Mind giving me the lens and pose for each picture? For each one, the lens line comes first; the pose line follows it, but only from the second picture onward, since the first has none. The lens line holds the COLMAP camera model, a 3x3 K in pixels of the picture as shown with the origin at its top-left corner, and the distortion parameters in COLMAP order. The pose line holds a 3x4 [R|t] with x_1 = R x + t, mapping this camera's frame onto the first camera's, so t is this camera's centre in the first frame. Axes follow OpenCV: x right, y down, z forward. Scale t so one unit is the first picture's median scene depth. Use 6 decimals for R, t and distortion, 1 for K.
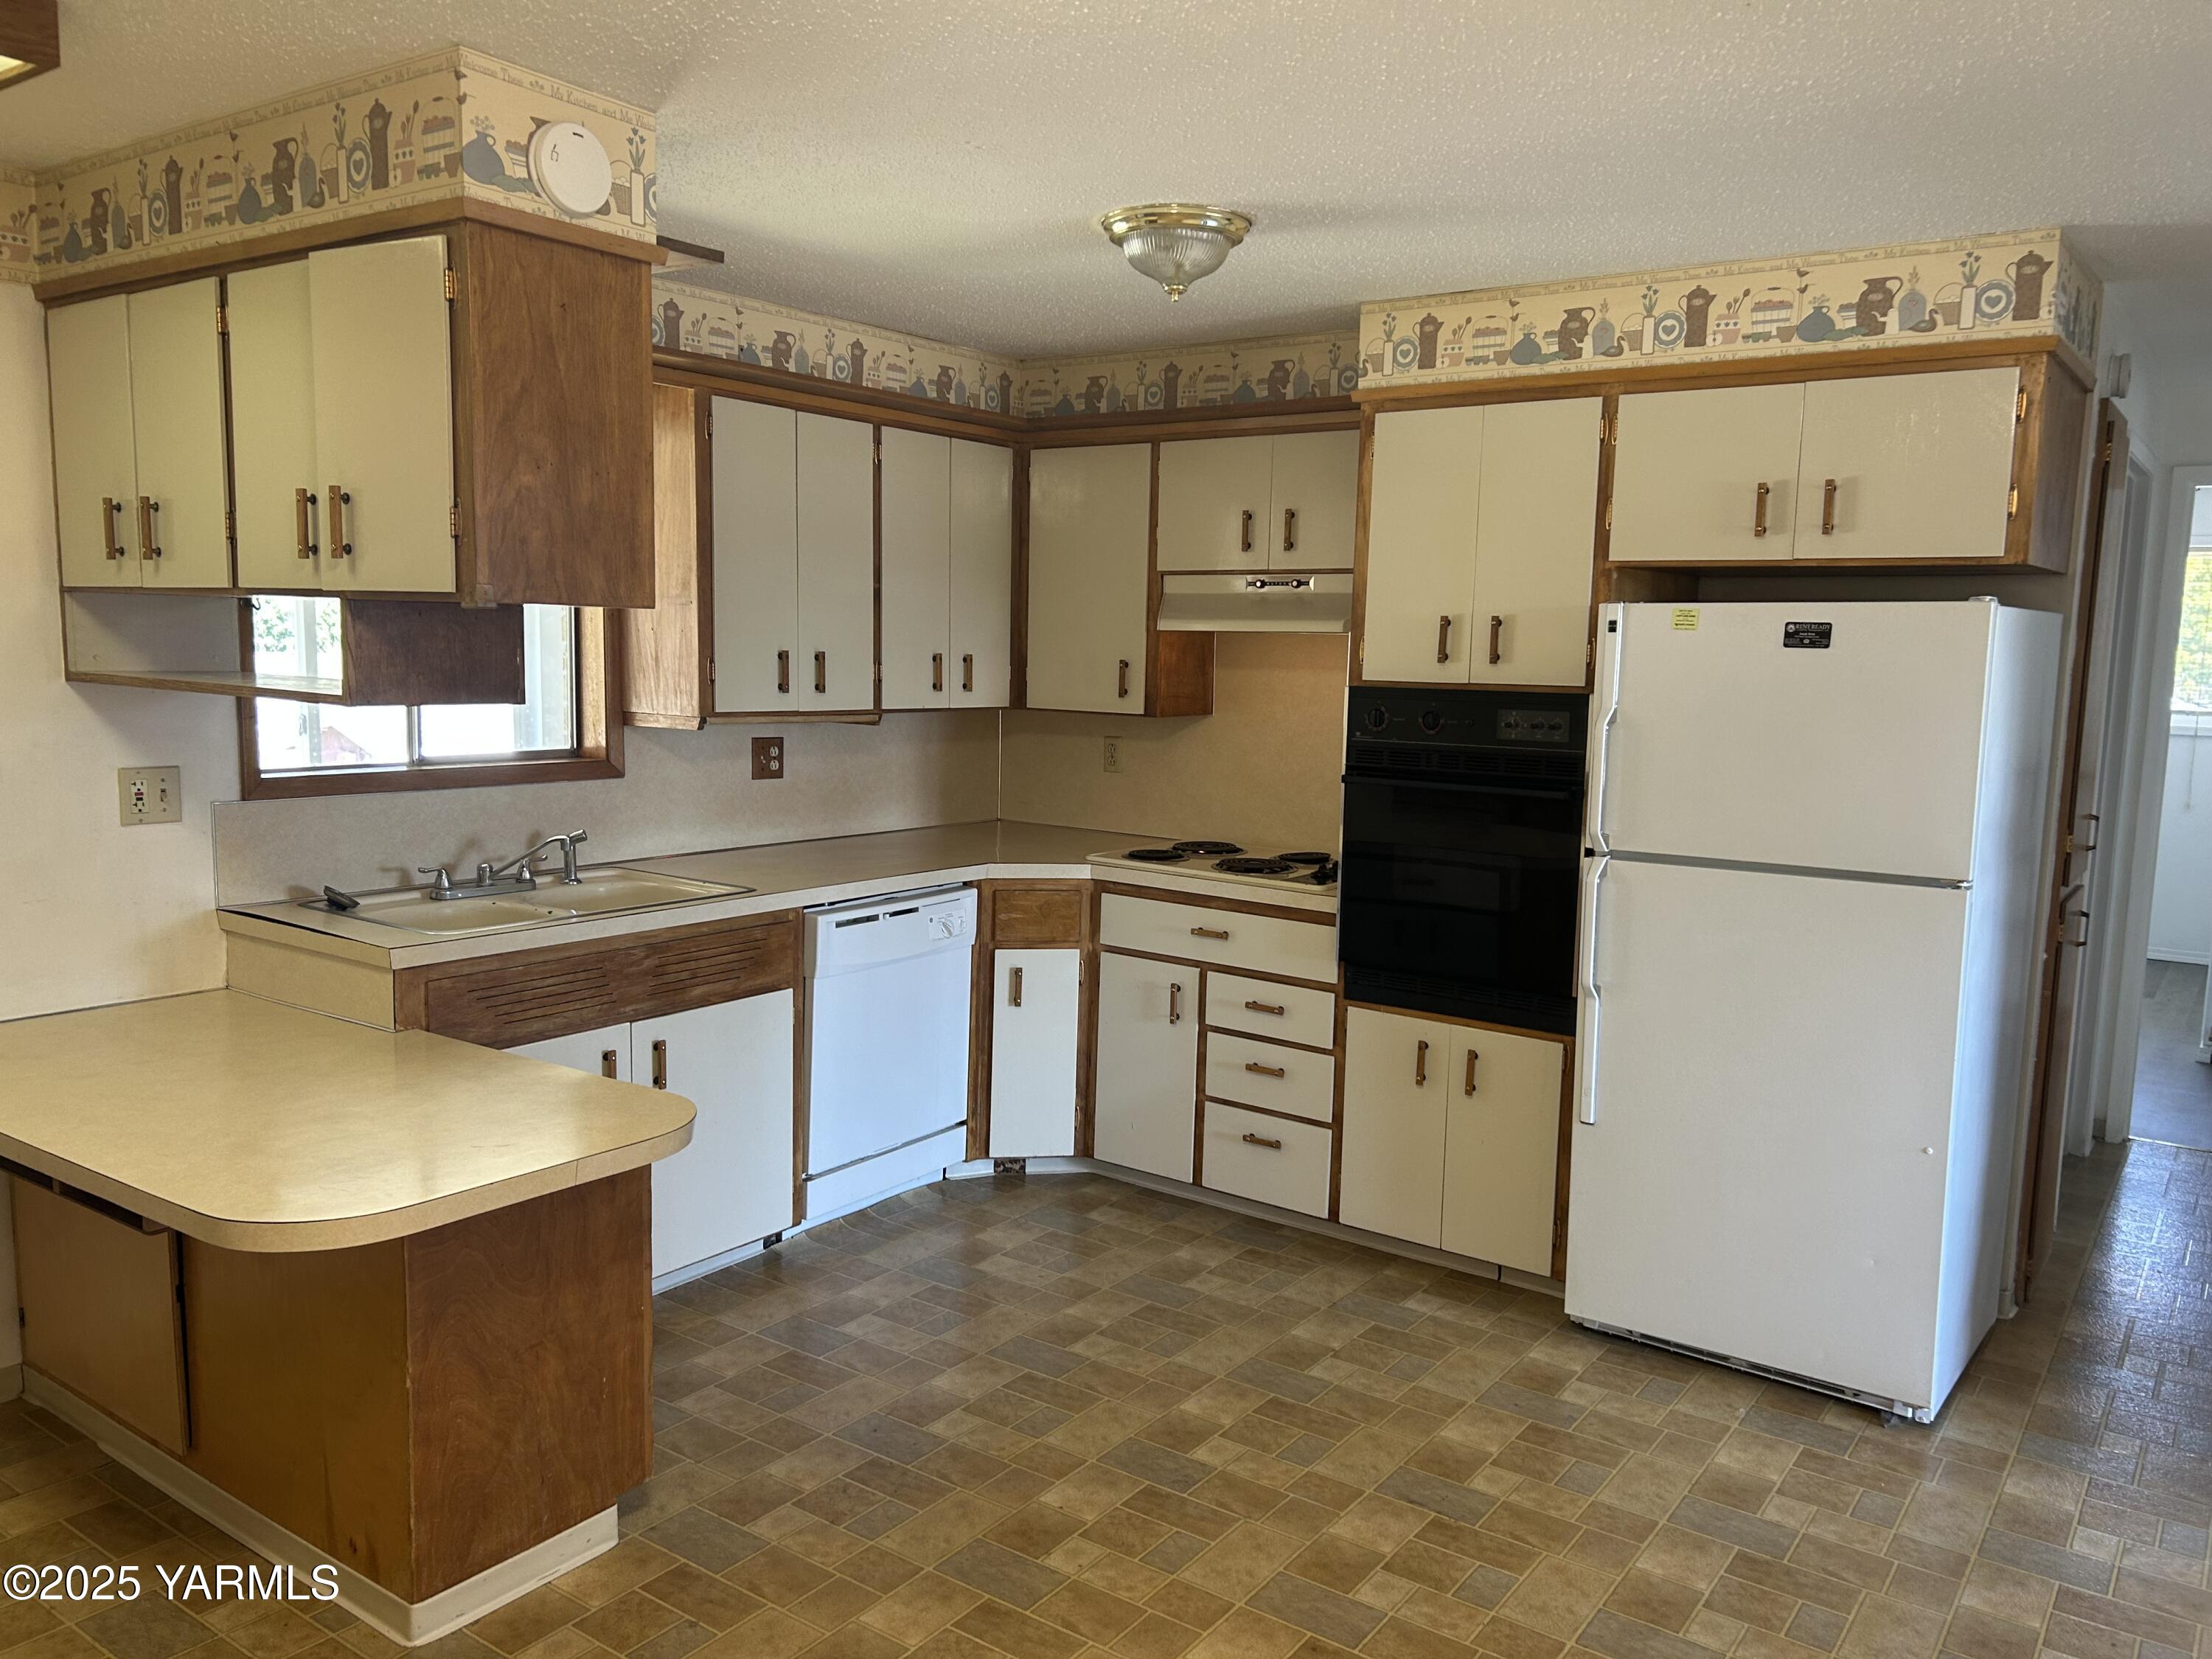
lens RADIAL K [[1674.1, 0, 1089.0], [0, 1674.1, 852.8], [0, 0, 1]] dist [0.041534, -0.055285]
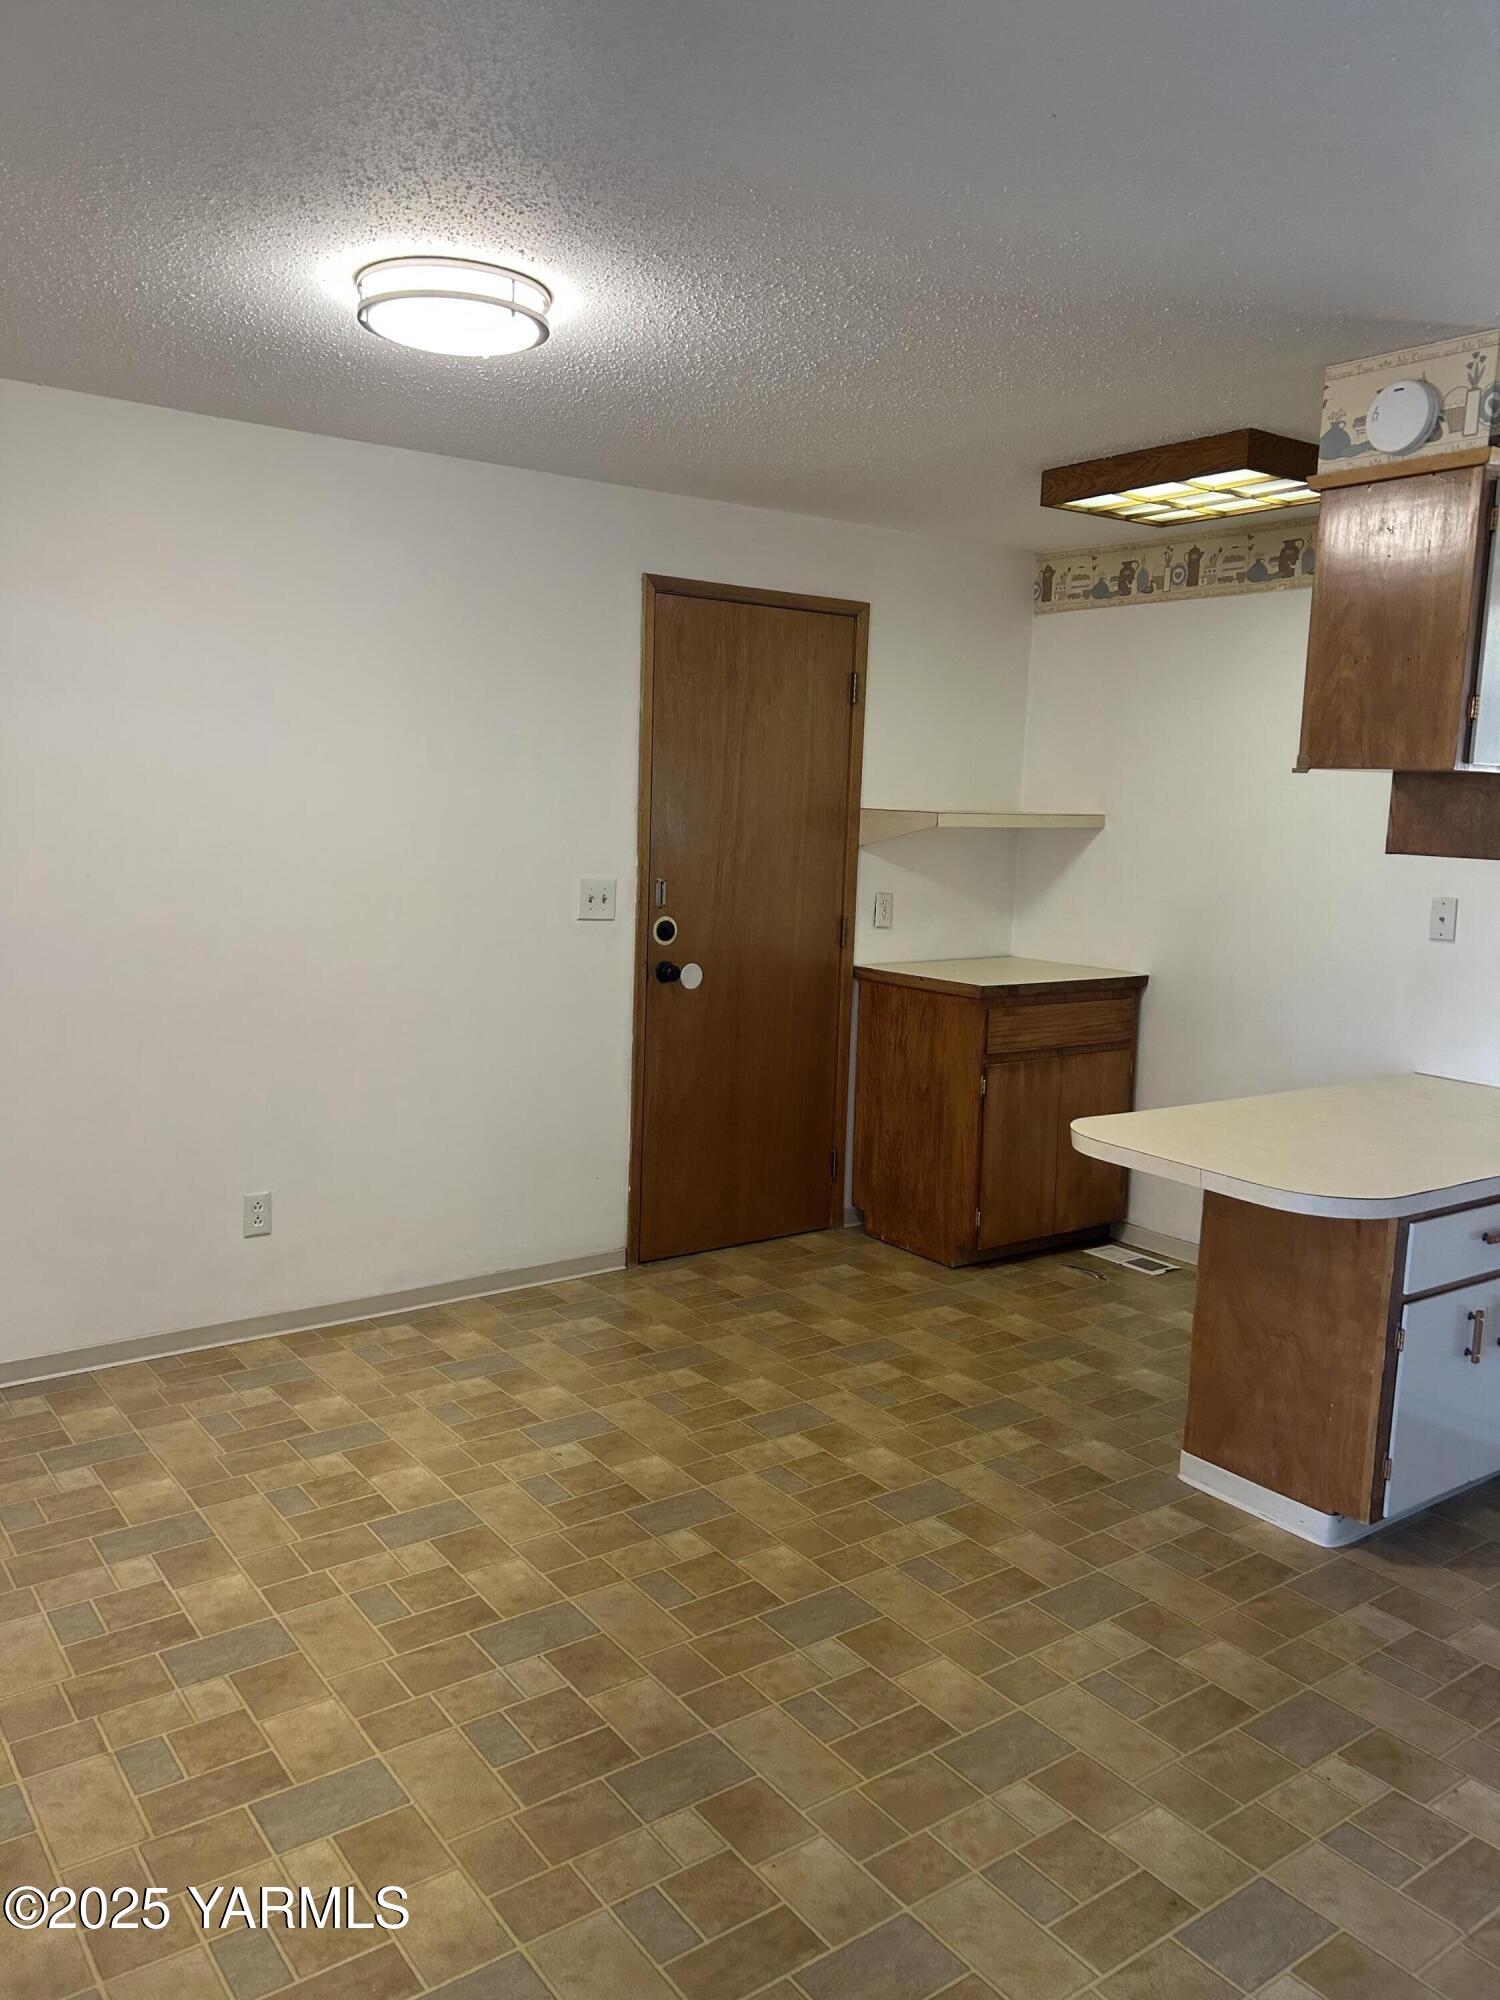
lens RADIAL K [[1513.6, 0, 750.3], [0, 1513.6, 1001.9], [0, 0, 1]] dist [0.041534, -0.055285]
pose [[-0.309933, 0.095364, -0.945964, 0.625733], [-0.161529, 0.975211, 0.151236, -0.051347], [0.936936, 0.199673, -0.286846, 0.632644]]
